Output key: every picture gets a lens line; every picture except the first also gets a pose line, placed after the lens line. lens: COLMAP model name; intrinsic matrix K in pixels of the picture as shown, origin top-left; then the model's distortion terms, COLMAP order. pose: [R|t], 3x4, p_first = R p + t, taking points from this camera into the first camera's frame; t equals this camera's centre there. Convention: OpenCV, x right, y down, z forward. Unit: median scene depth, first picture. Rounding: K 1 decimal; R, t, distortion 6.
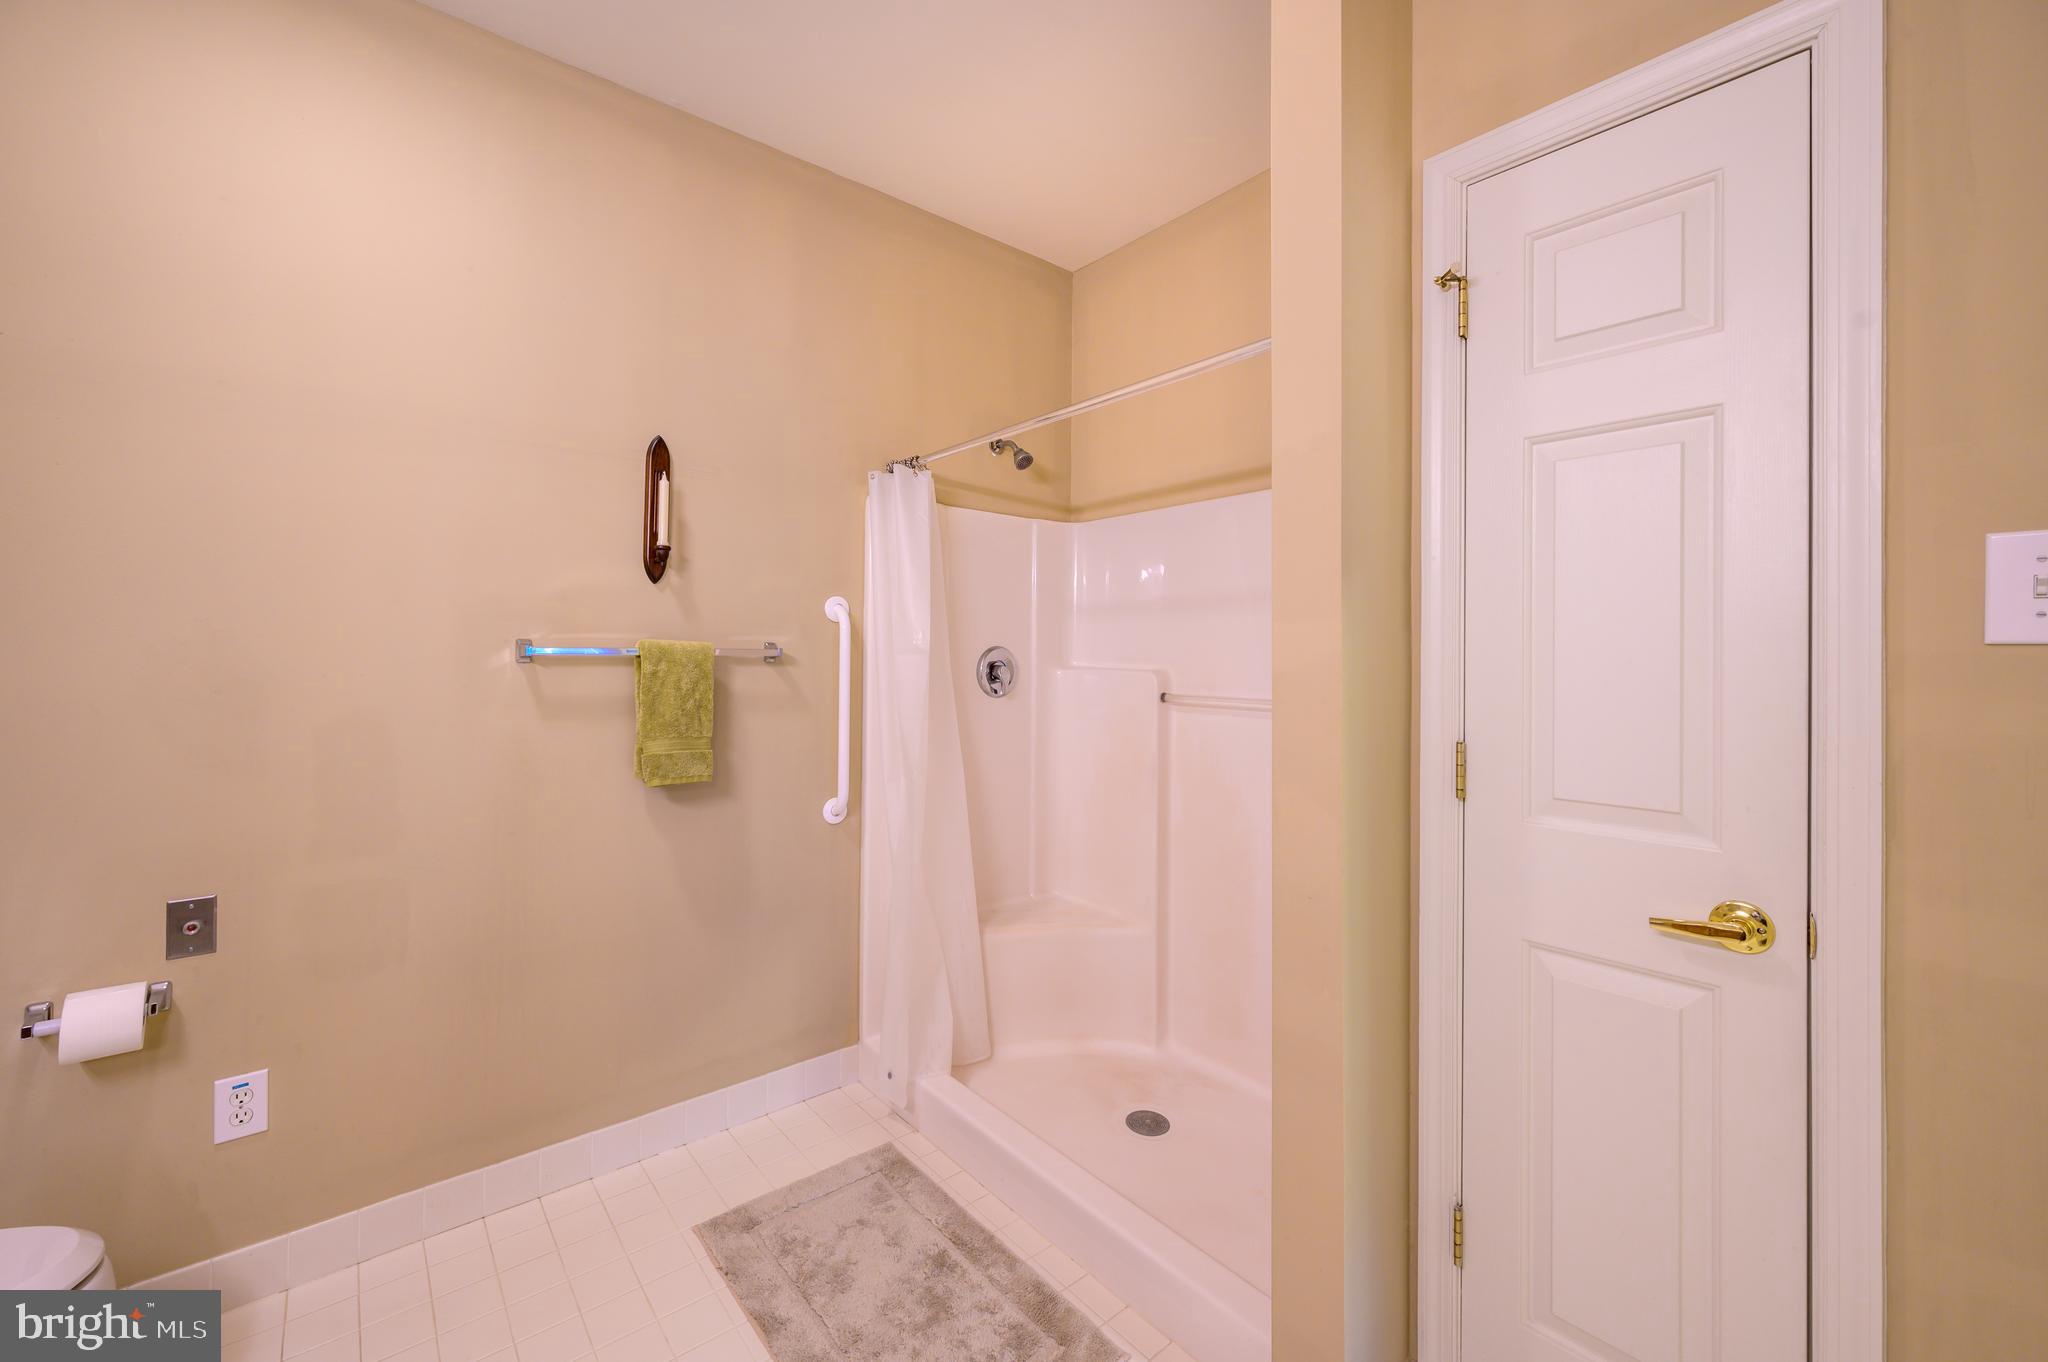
lens RADIAL K [[828.7, 0, 1025.7], [0, 828.7, 658.0], [0, 0, 1]] dist [-0.002903, -0.000734]
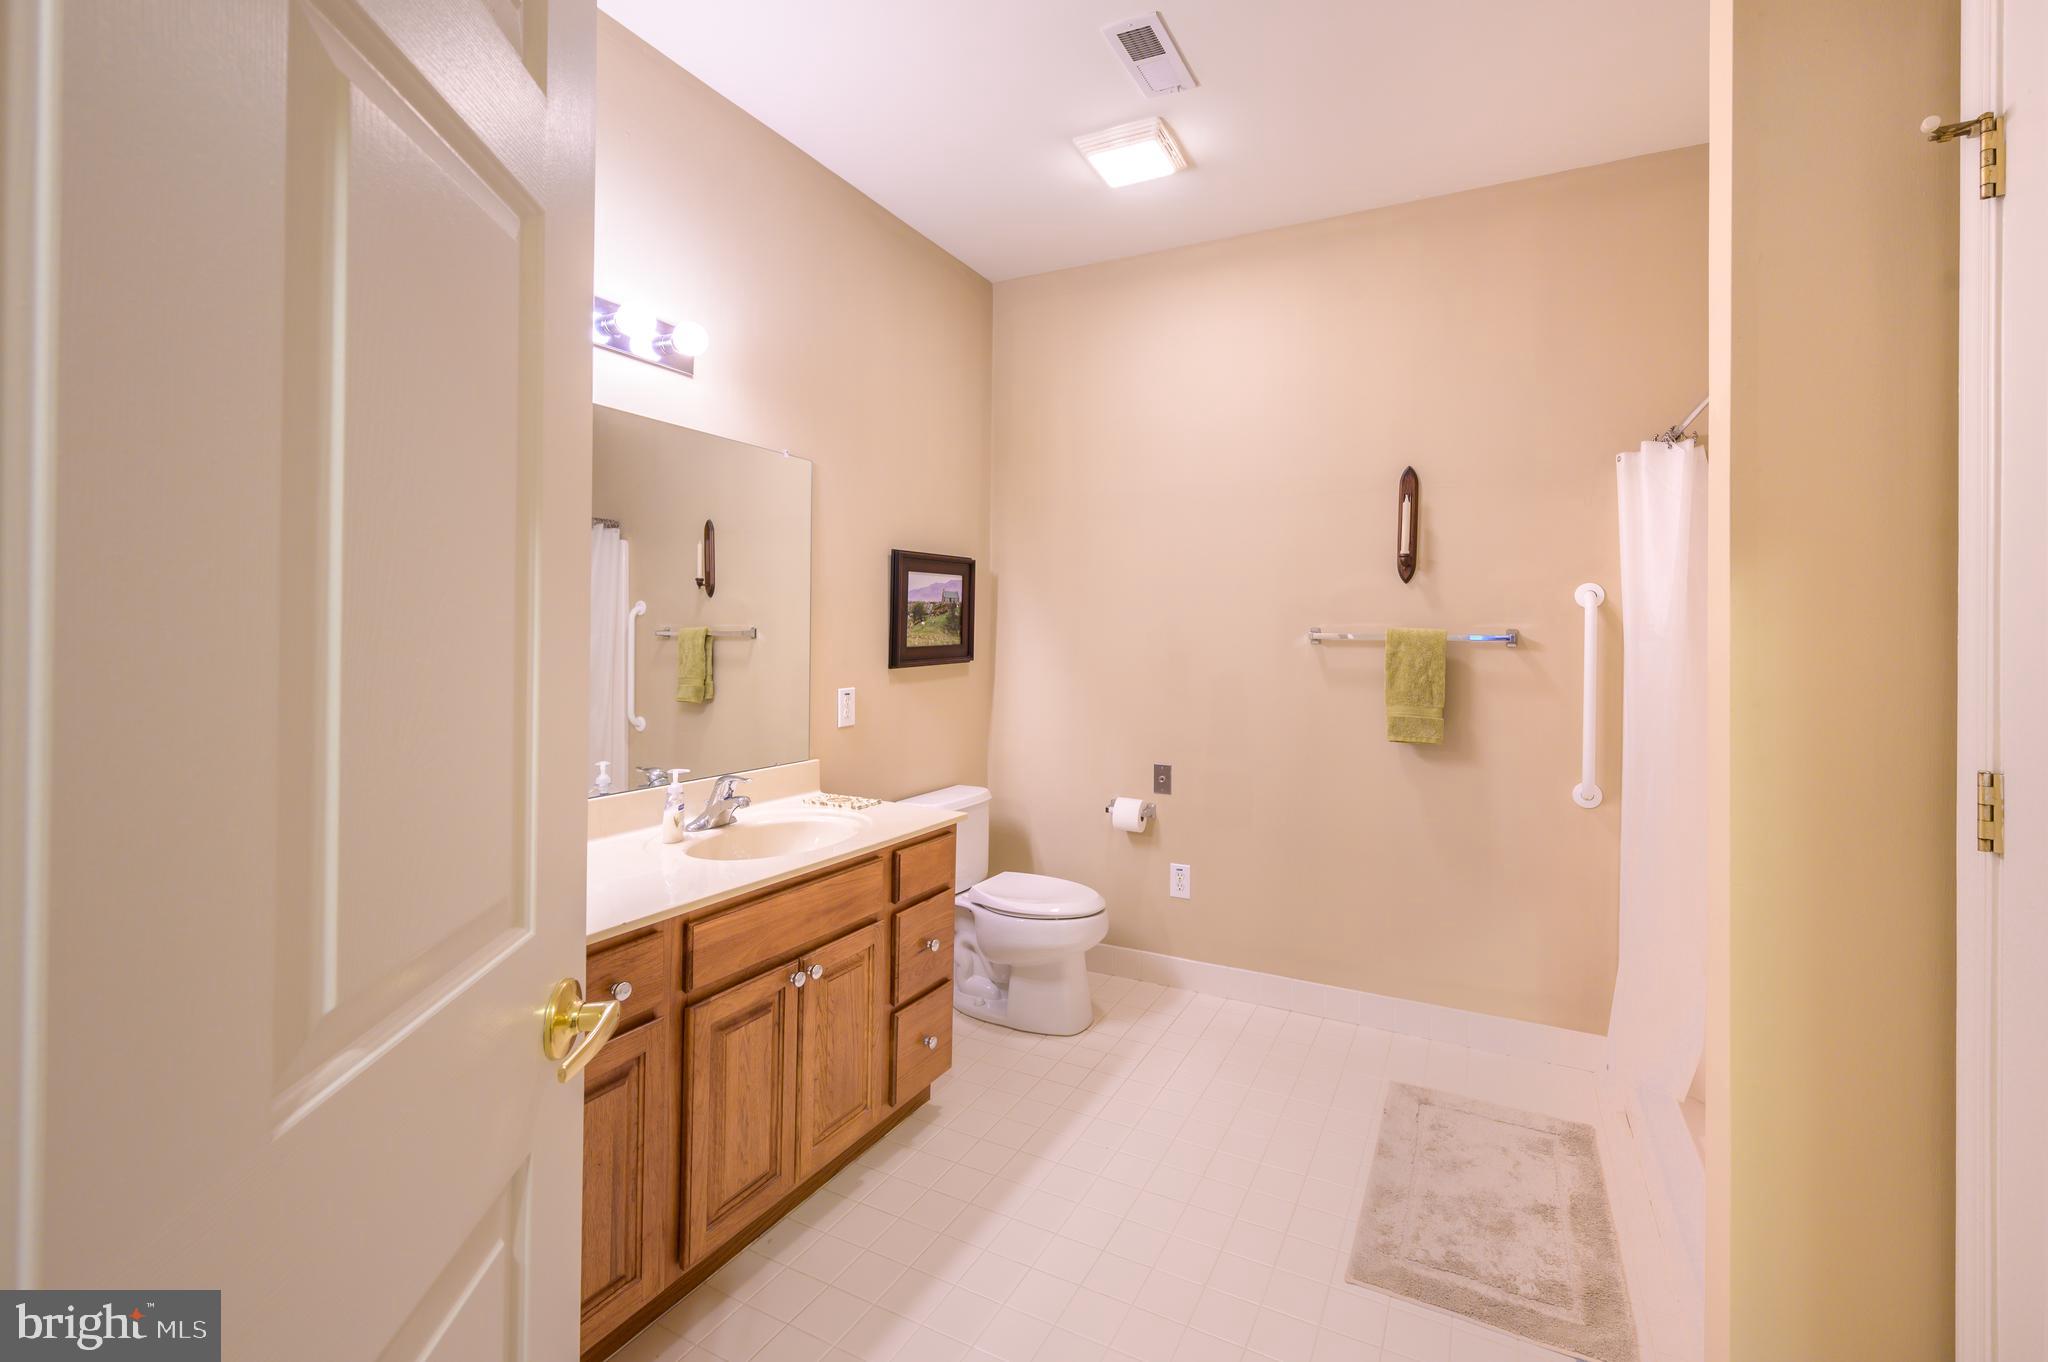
lens RADIAL K [[828.7, 0, 1025.7], [0, 828.7, 658.0], [0, 0, 1]] dist [-0.002903, -0.000734]
pose [[0.373729, 0.029907, -0.927056, 0.523278], [-0.010078, 0.999552, 0.028183, -0.005249], [0.927483, -0.001189, 0.373863, -0.013992]]
